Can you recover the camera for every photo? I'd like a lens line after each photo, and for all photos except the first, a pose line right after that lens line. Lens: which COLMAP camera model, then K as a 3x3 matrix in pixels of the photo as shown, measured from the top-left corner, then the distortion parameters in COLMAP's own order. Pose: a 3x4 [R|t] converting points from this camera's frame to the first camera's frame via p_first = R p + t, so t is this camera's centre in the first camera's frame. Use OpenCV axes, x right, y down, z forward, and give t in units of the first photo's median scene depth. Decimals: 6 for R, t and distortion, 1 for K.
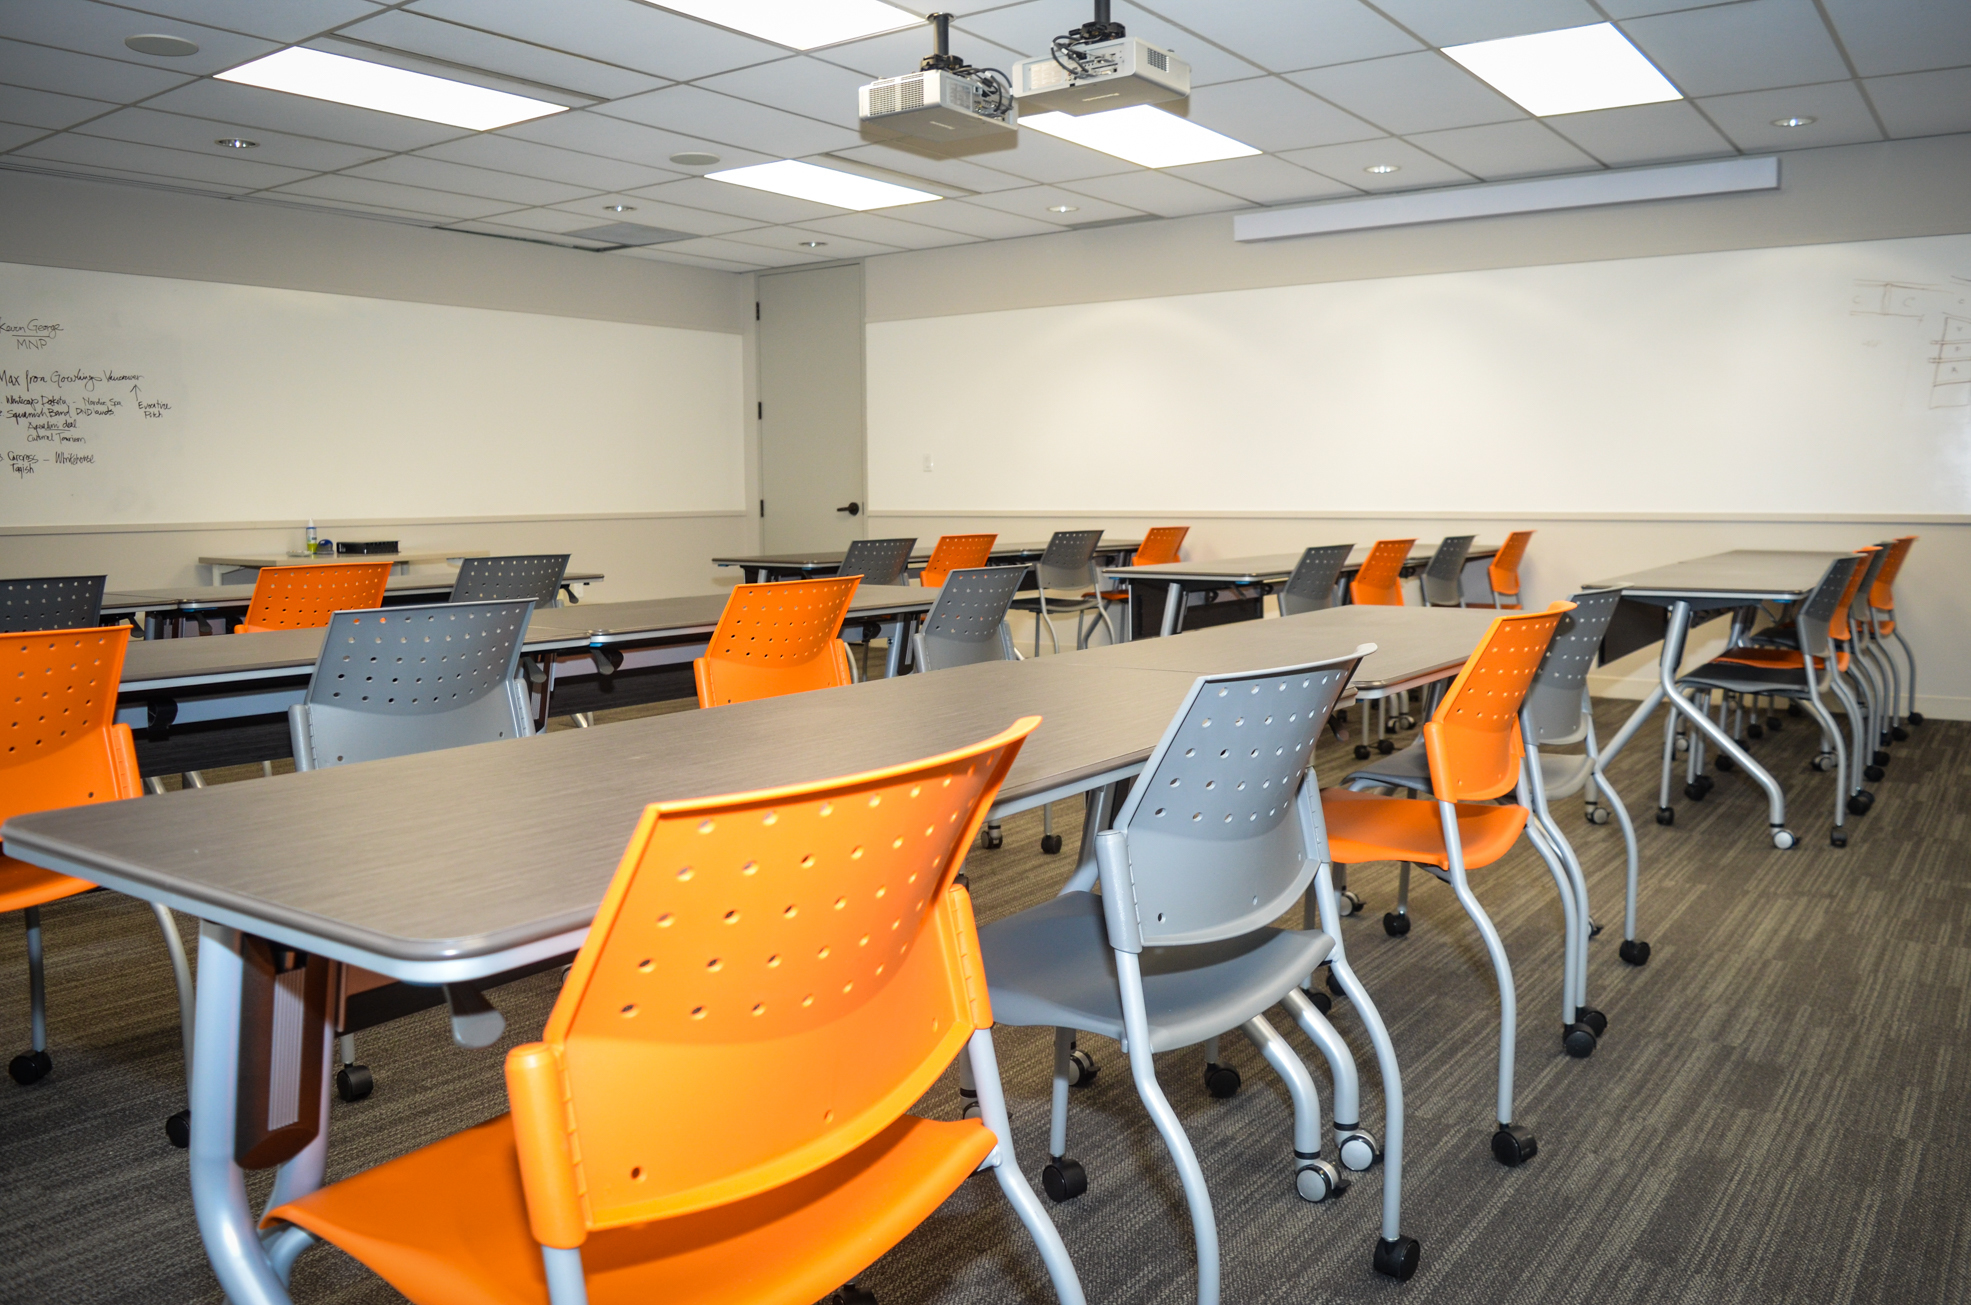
lens RADIAL K [[1535.7, 0, 998.3], [0, 1535.7, 646.4], [0, 0, 1]] dist [-0.095118, 0.020074]
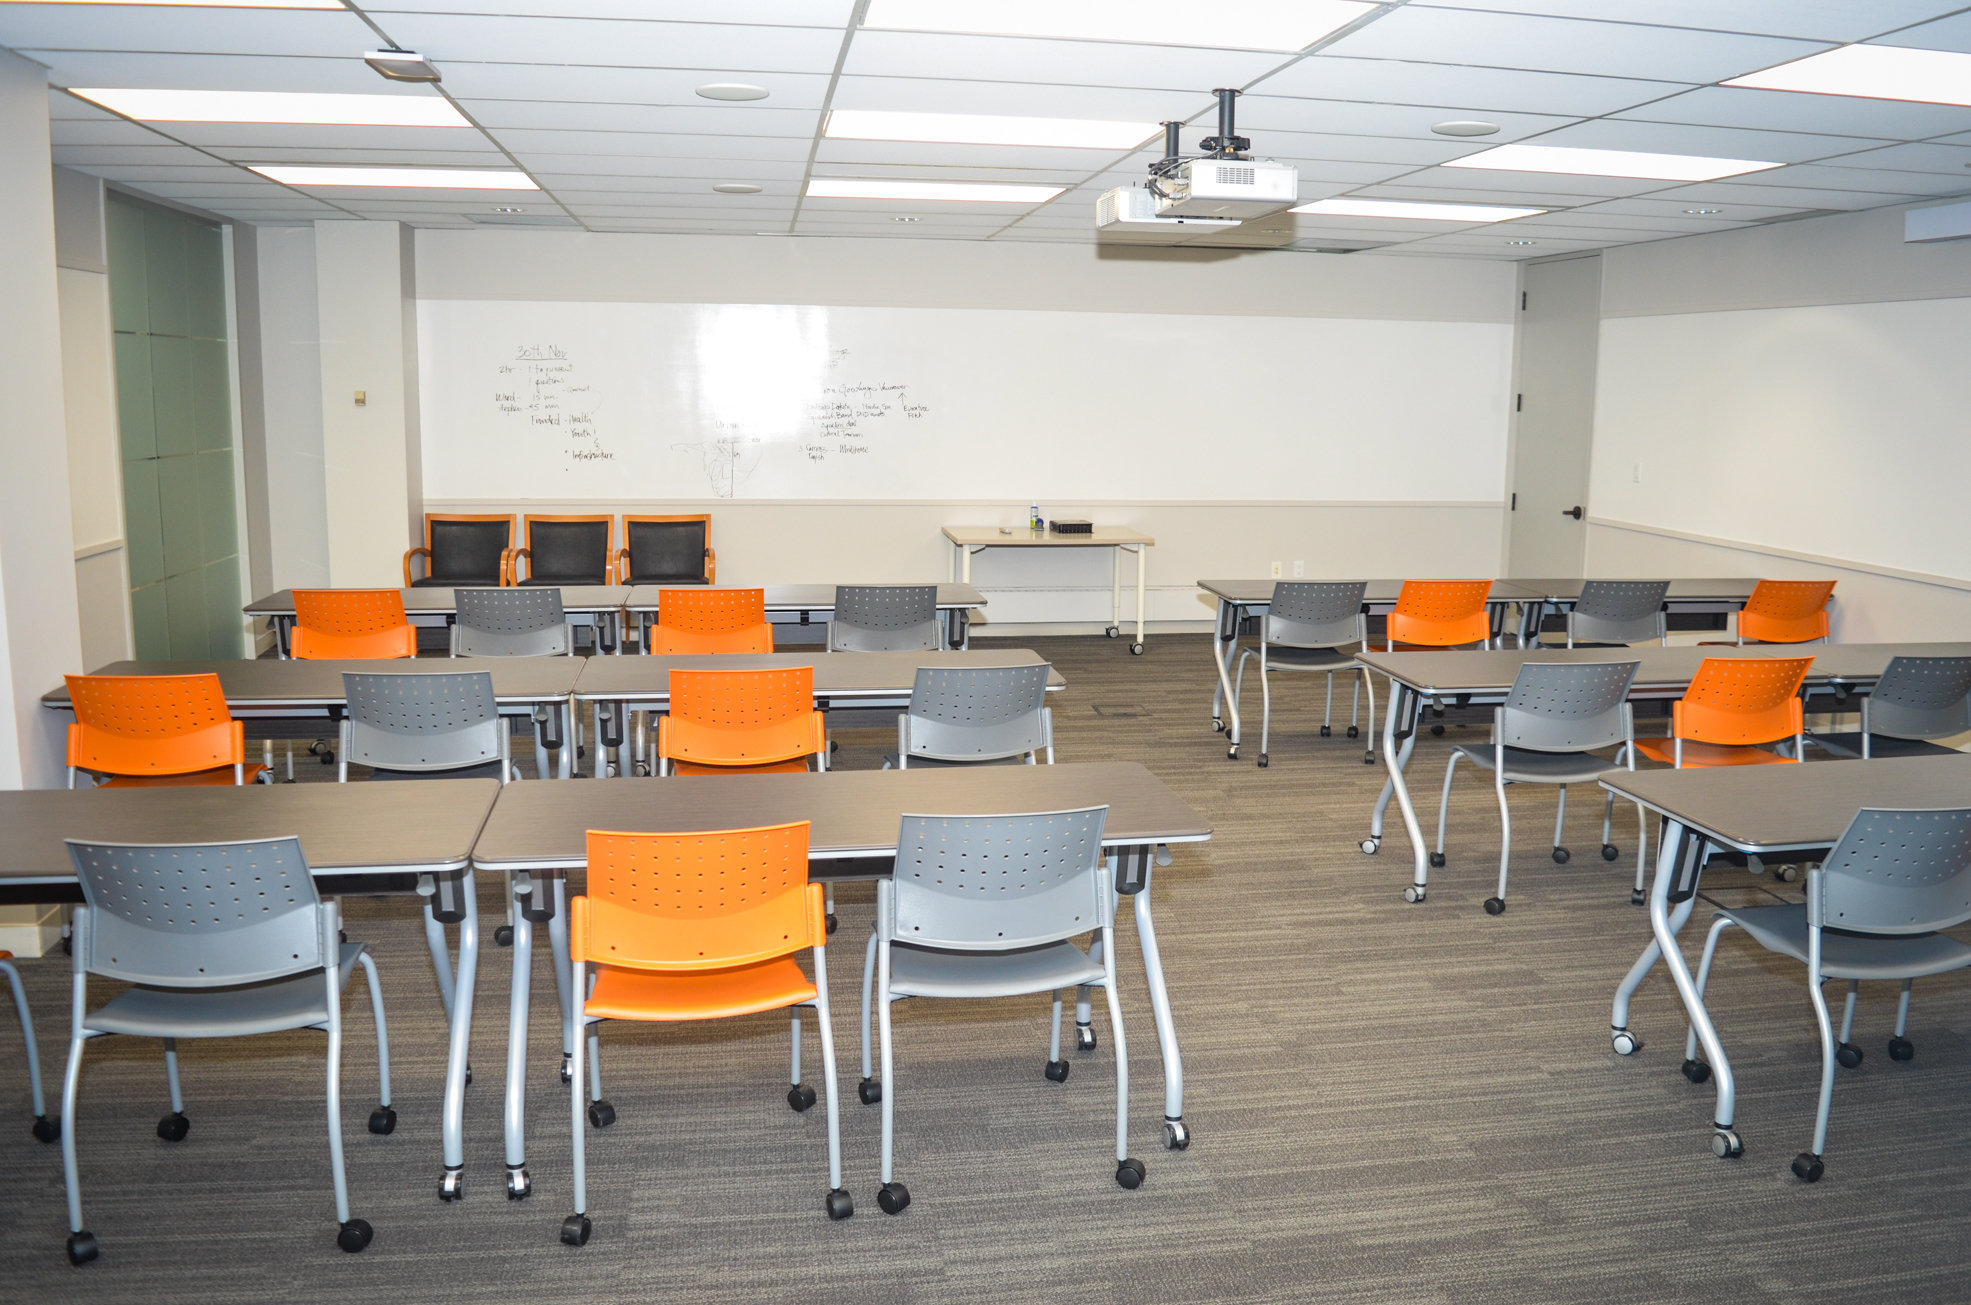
lens RADIAL K [[1535.7, 0, 998.3], [0, 1535.7, 646.4], [0, 0, 1]] dist [-0.095118, 0.020074]
pose [[0.704451, 0.135537, -0.696691, 0.405244], [-0.086903, 0.990683, 0.104860, -0.095022], [0.704412, -0.013324, 0.709666, 0.095778]]
